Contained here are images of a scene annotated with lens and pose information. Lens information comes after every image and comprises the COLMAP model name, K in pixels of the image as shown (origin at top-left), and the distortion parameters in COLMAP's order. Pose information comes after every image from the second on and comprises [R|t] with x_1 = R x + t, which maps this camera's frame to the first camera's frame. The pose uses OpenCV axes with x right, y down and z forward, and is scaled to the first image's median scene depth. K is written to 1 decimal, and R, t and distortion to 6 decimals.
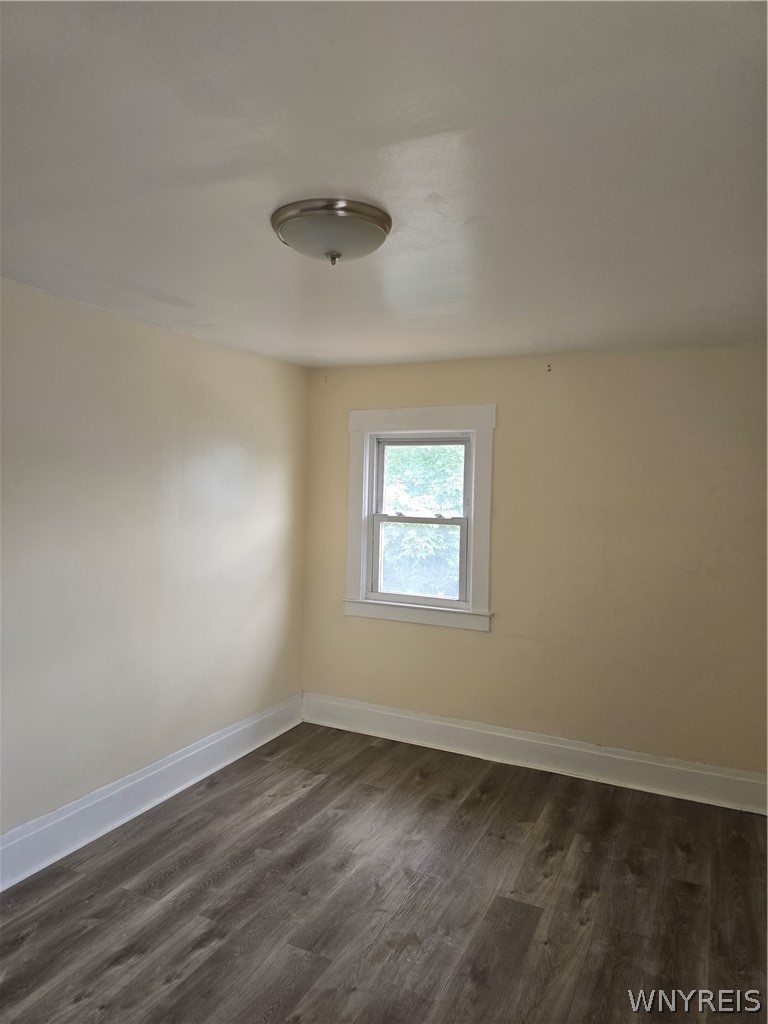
lens RADIAL K [[699.3, 0, 388.8], [0, 699.3, 502.6], [0, 0, 1]] dist [0.036610, -0.035119]
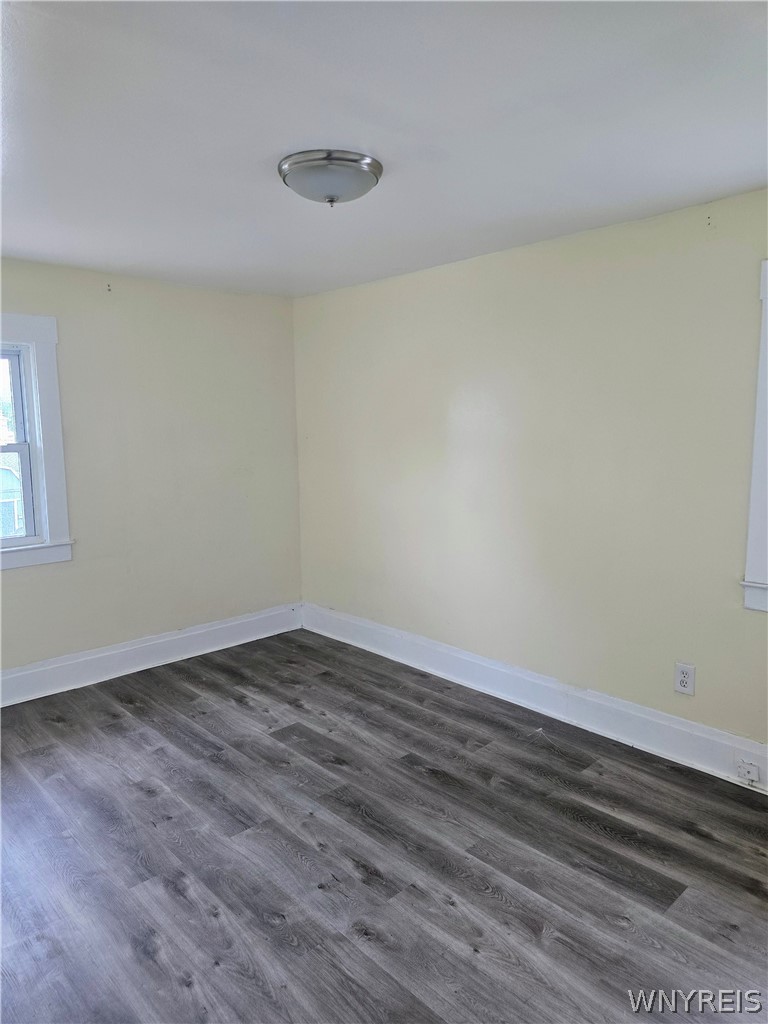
lens RADIAL K [[699.3, 0, 388.4], [0, 699.3, 518.8], [0, 0, 1]] dist [0.036610, -0.035119]
pose [[0.354267, -0.160450, 0.921277, -0.716462], [0.046181, 0.986970, 0.154133, -0.001152], [-0.934003, -0.012058, 0.357061, 0.300988]]
